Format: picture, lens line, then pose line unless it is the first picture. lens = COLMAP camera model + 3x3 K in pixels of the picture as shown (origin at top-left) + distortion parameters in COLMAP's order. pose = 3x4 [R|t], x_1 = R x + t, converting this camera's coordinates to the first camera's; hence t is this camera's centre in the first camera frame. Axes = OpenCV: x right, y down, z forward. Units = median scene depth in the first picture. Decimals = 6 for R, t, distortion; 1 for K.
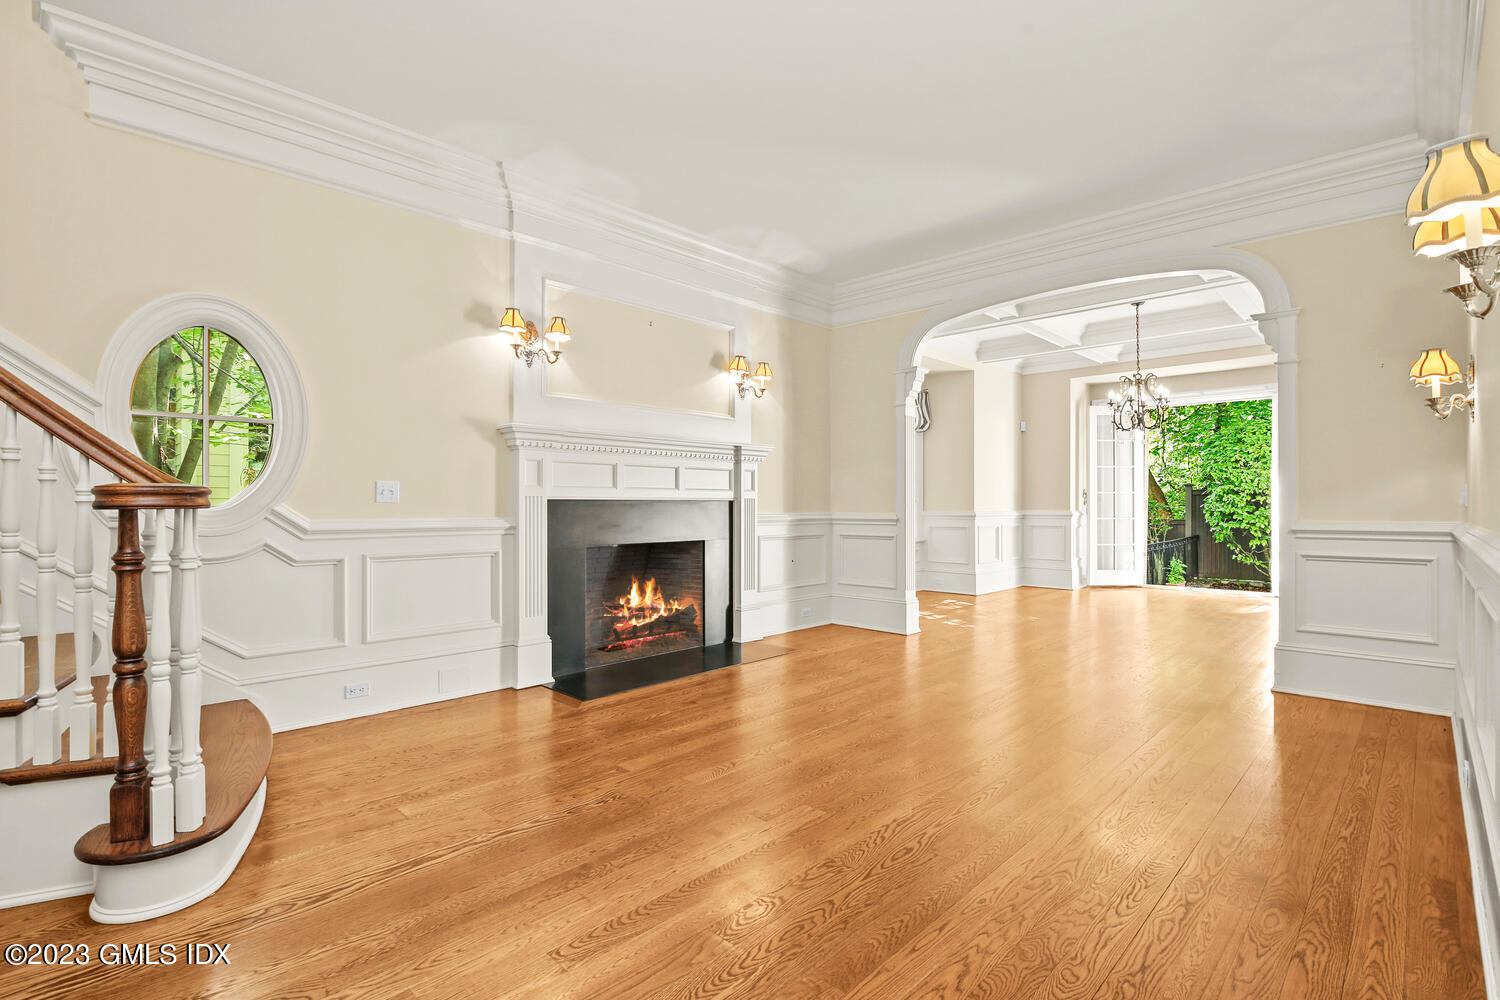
lens RADIAL K [[689.7, 0, 753.5], [0, 689.7, 534.1], [0, 0, 1]] dist [-0.015045, 0.000088]
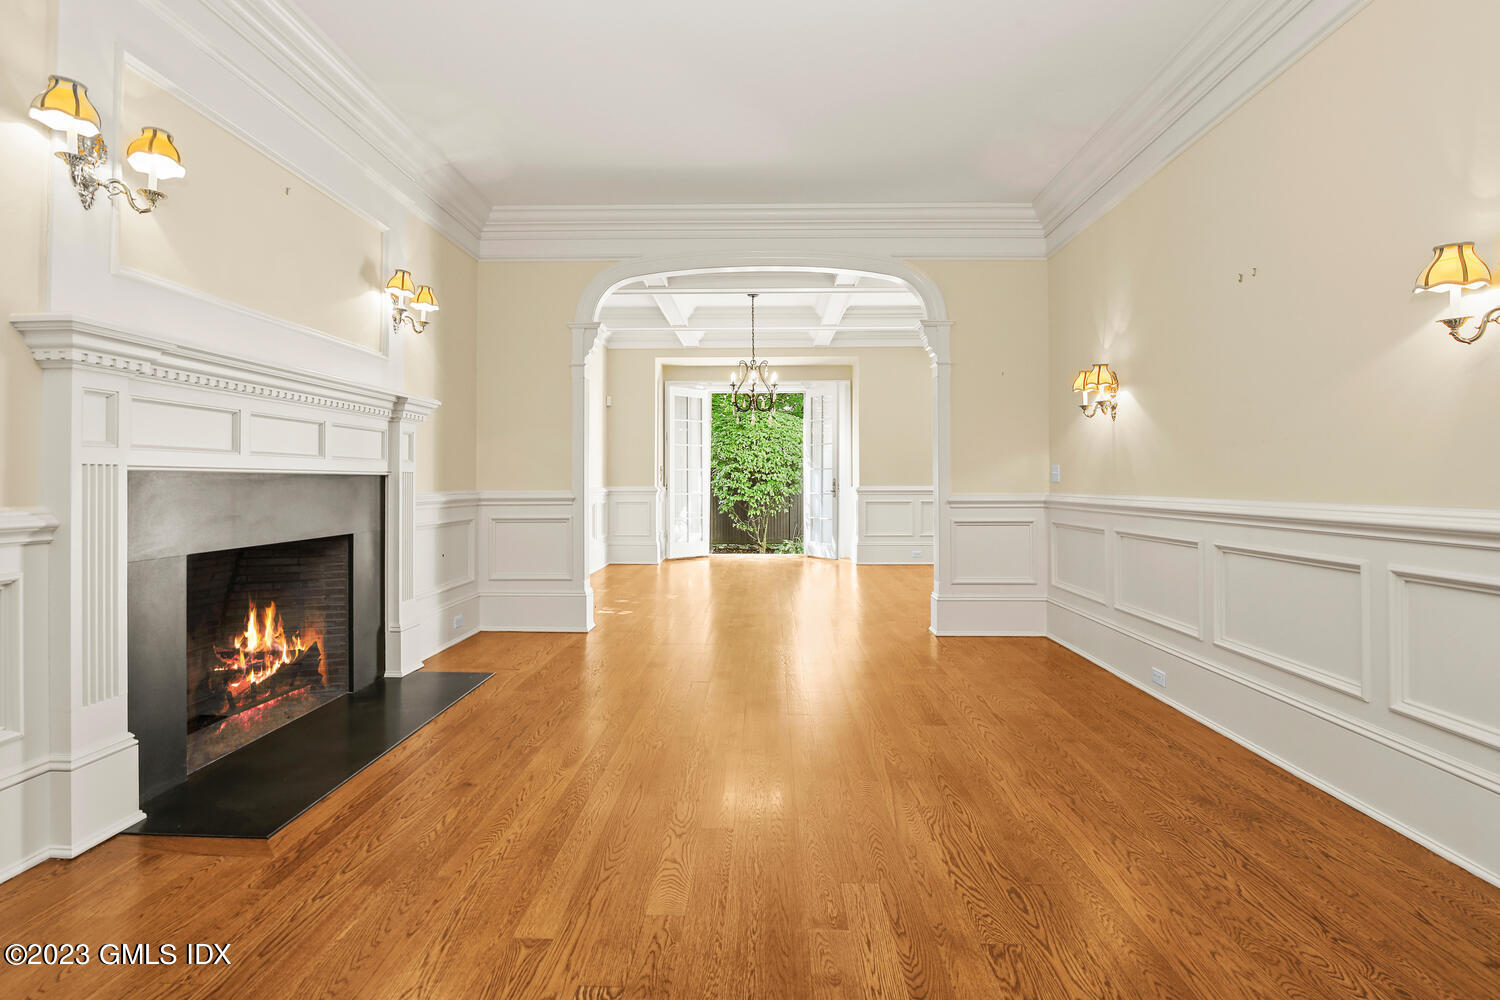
lens RADIAL K [[701.9, 0, 742.5], [0, 701.9, 496.1], [0, 0, 1]] dist [-0.017311, -0.000132]
pose [[0.743143, -0.014624, 0.668973, -0.242787], [0.028924, 0.999529, -0.010281, -0.009922], [-0.668507, 0.026989, 0.743216, 0.241326]]
